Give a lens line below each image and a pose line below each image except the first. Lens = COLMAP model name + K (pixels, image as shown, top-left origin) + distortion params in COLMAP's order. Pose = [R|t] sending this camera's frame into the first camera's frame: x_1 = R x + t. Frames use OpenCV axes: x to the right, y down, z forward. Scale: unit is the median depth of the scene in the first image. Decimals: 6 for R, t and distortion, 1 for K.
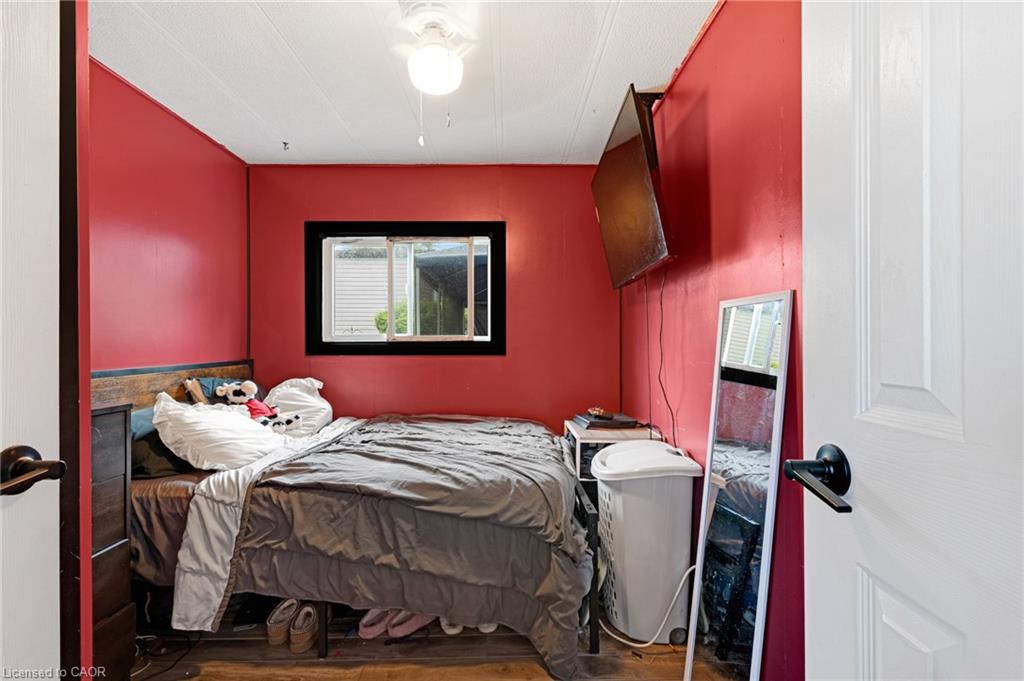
lens RADIAL K [[483.0, 0, 512.7], [0, 483.0, 340.1], [0, 0, 1]] dist [0.004426, -0.001736]
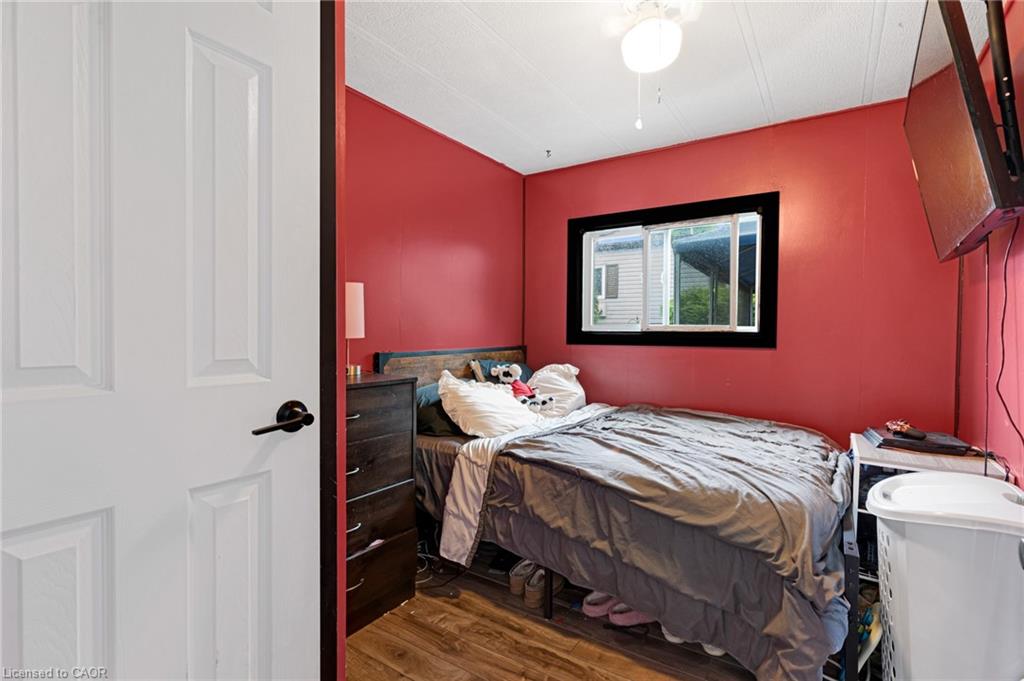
lens RADIAL K [[483.0, 0, 514.3], [0, 483.0, 338.7], [0, 0, 1]] dist [0.004426, -0.001736]
pose [[0.829103, 0.018133, -0.558801, 0.133691], [-0.006757, 0.999726, 0.022415, -0.004101], [0.559055, -0.014809, 0.828999, 0.050066]]
